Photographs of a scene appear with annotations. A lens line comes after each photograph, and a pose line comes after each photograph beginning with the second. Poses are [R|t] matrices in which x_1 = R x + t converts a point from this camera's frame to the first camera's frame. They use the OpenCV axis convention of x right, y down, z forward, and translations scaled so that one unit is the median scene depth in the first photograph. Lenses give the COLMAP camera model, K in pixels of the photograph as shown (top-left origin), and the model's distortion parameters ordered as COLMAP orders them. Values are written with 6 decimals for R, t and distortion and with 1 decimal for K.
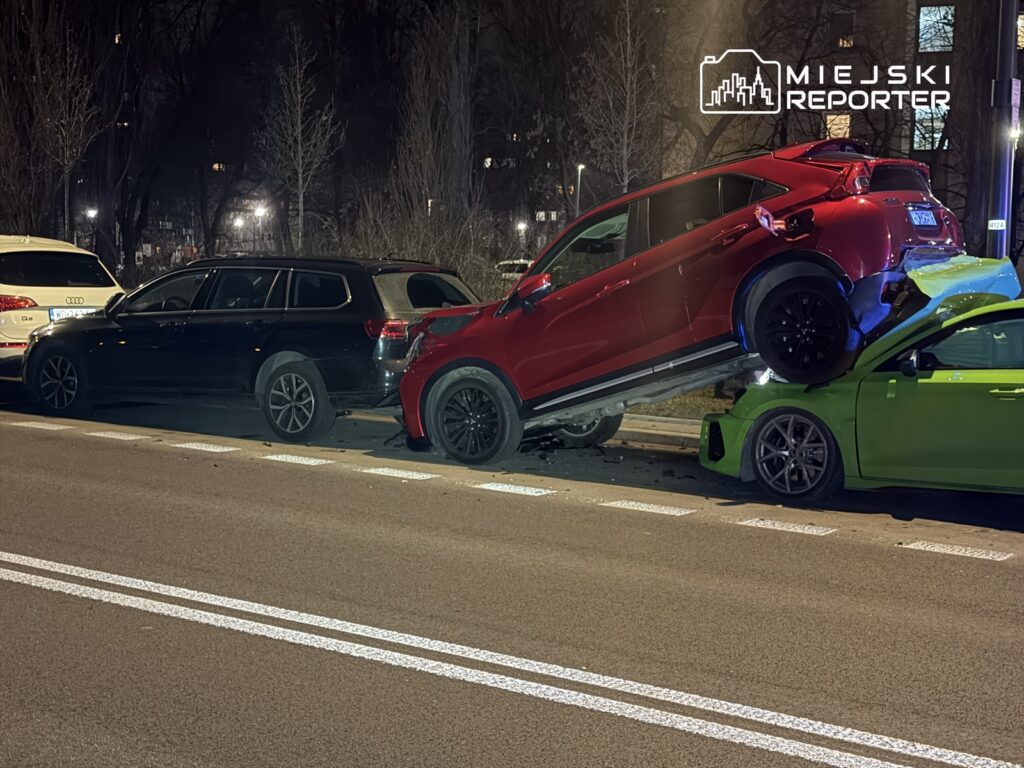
lens RADIAL K [[1551.4, 0, 510.2], [0, 1551.4, 378.5], [0, 0, 1]] dist [0.136654, 0.000000]
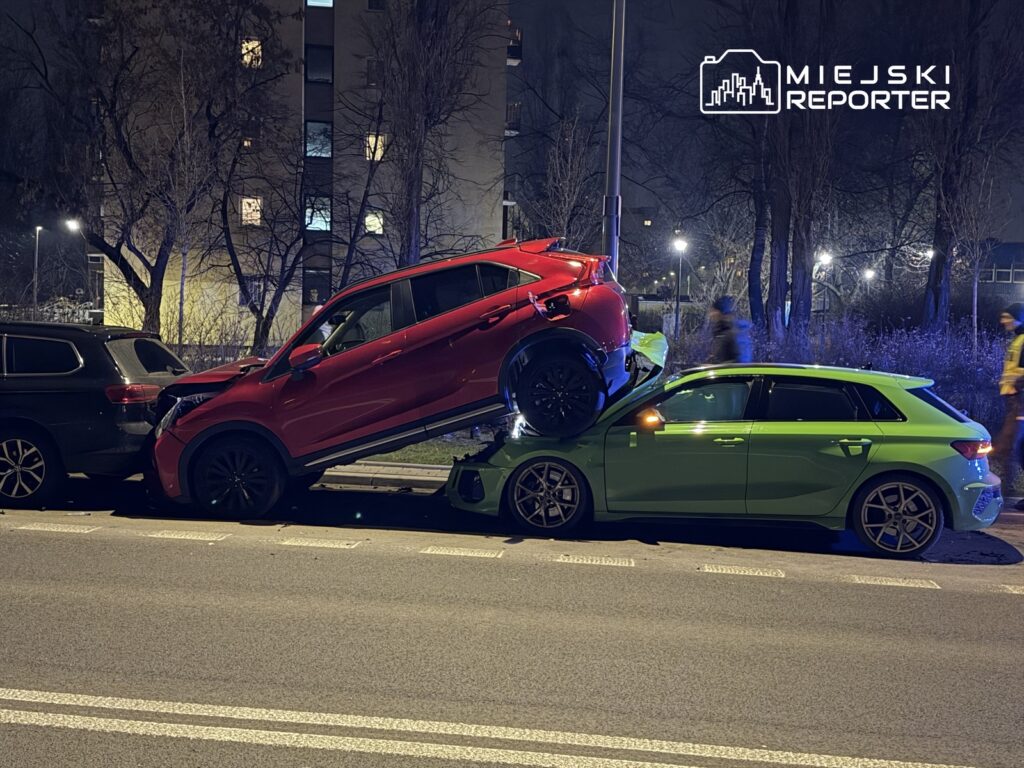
lens RADIAL K [[1174.2, 0, 512.4], [0, 1174.2, 390.4], [0, 0, 1]] dist [0.110772, 0.000000]
pose [[0.879880, -0.020483, 0.474754, -0.274341], [0.022524, 0.999745, 0.001389, -0.034706], [-0.474661, 0.009471, 0.880118, 0.203130]]
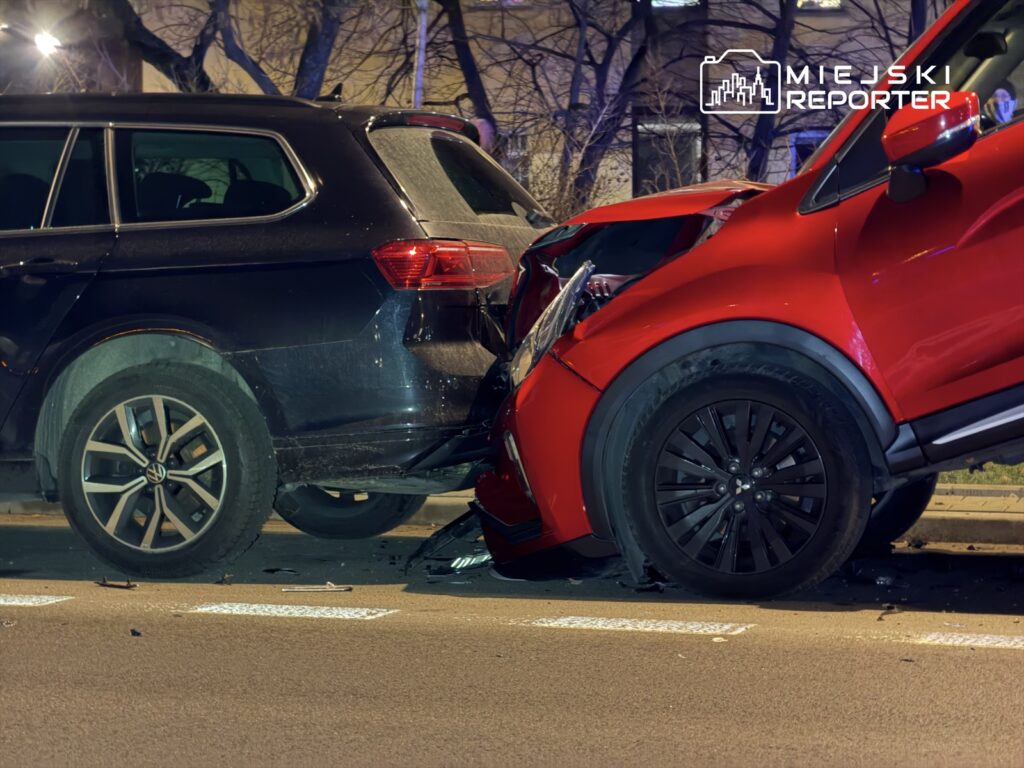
lens RADIAL K [[3121.4, 0, 513.0], [0, 3121.4, 380.6], [0, 0, 1]] dist [0.189914, 0.000000]
pose [[0.954212, -0.030775, 0.297544, -0.344223], [0.043653, 0.998371, -0.036733, 0.030449], [-0.295929, 0.048040, 0.954001, 0.307239]]
